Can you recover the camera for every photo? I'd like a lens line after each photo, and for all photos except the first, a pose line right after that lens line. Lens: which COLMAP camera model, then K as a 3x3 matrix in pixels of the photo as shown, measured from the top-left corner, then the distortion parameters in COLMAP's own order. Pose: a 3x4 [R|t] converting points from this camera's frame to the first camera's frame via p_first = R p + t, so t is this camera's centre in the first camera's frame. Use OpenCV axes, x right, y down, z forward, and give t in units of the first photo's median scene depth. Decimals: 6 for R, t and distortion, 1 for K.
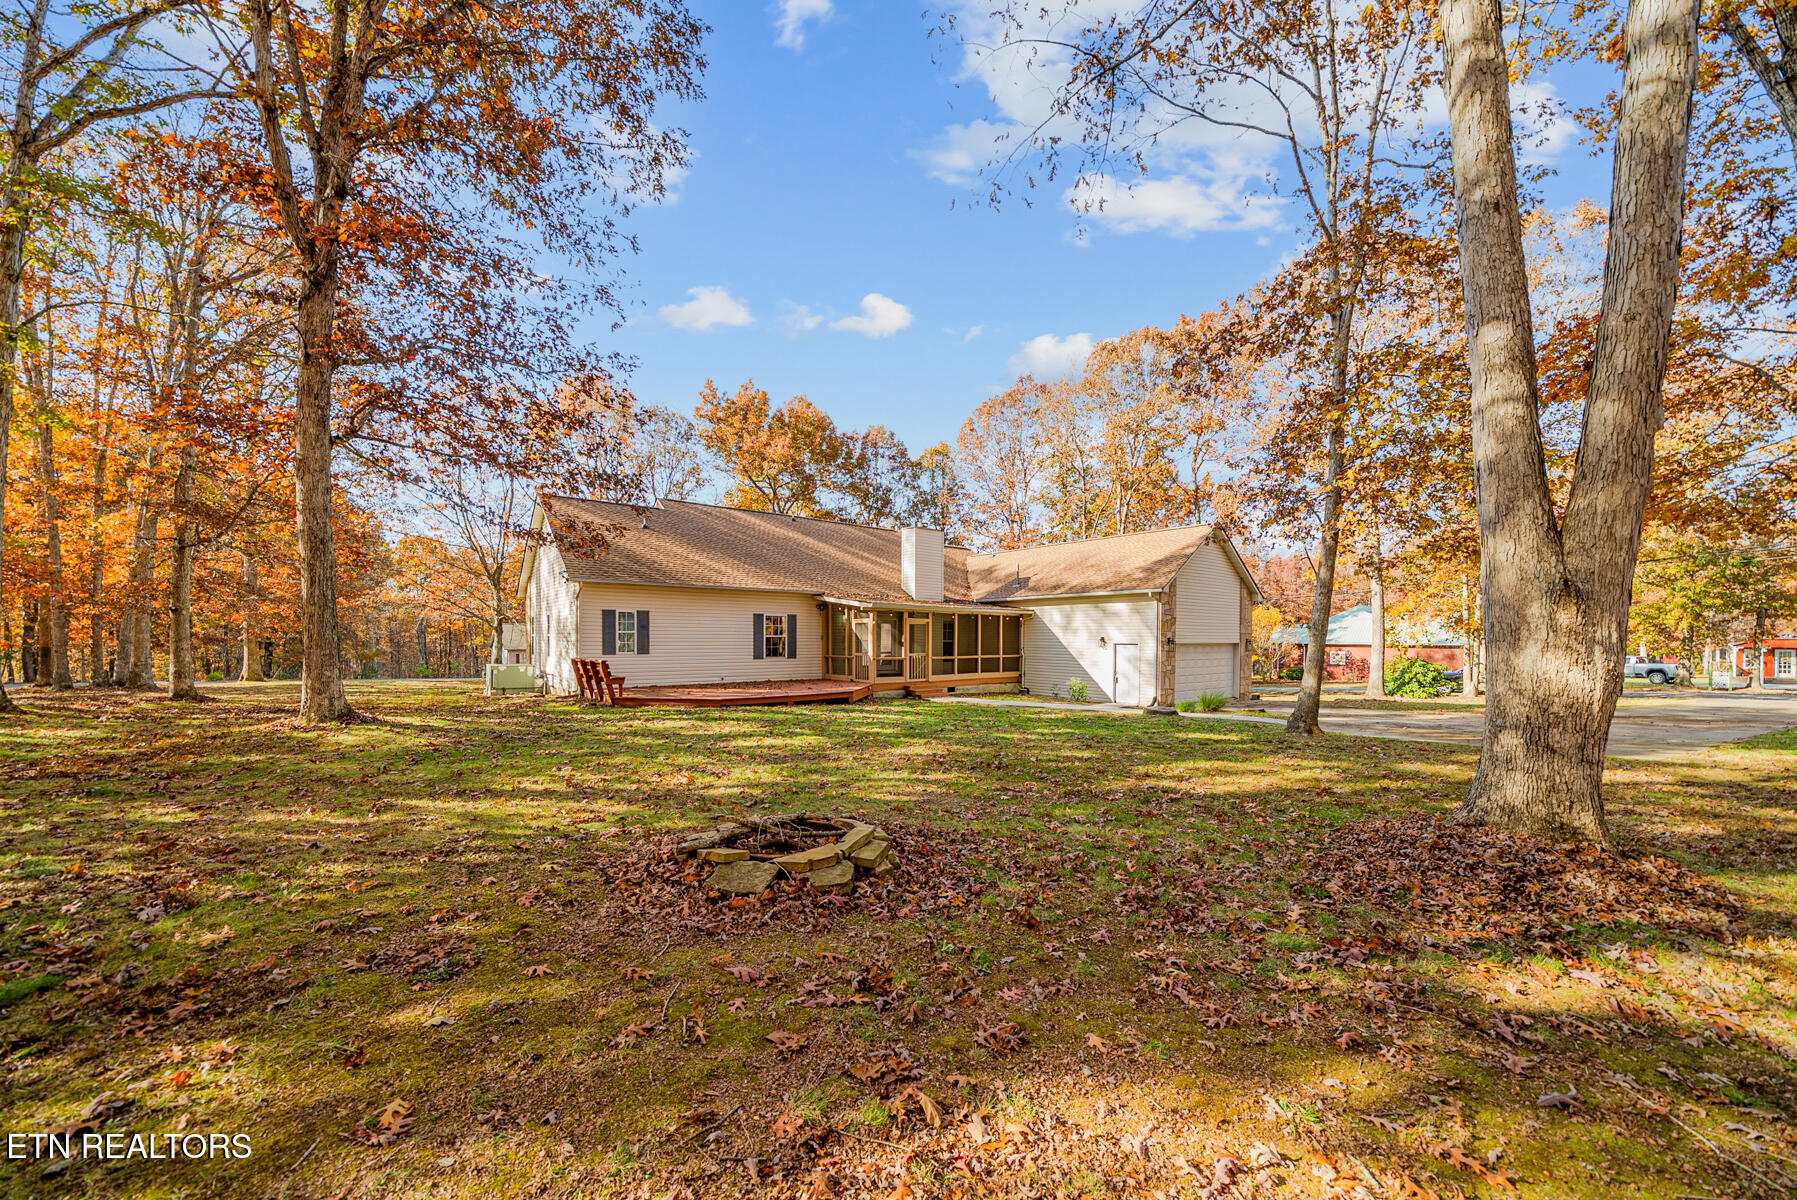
lens RADIAL K [[630.0, 0, 899.0], [0, 630.0, 611.2], [0, 0, 1]] dist [-0.000331, -0.000026]
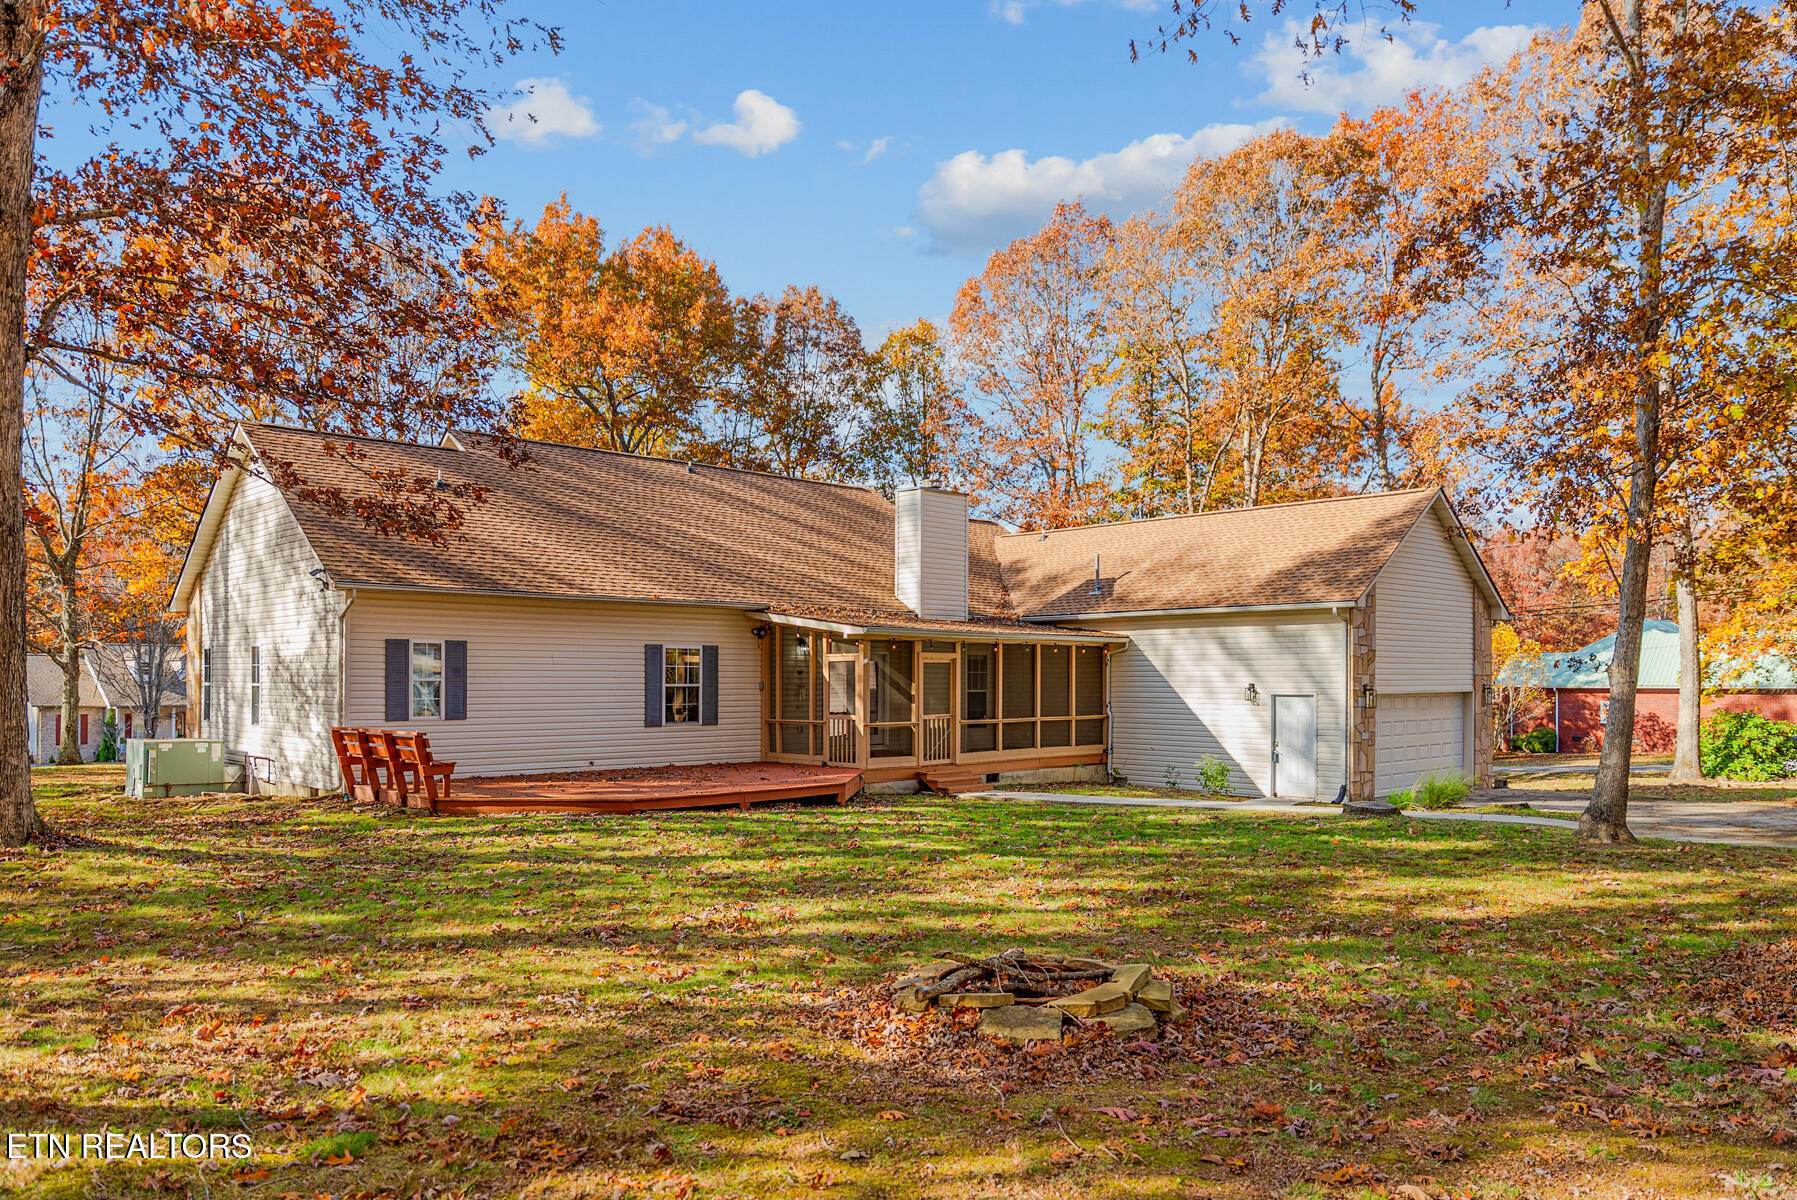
lens RADIAL K [[1224.1, 0, 898.5], [0, 1224.1, 600.0], [0, 0, 1]] dist [-0.016583, -0.000146]
pose [[0.996140, 0.000708, 0.087777, -0.093398], [0.001121, 0.999783, -0.020779, -0.012009], [-0.087773, 0.020797, 0.995923, -0.086794]]
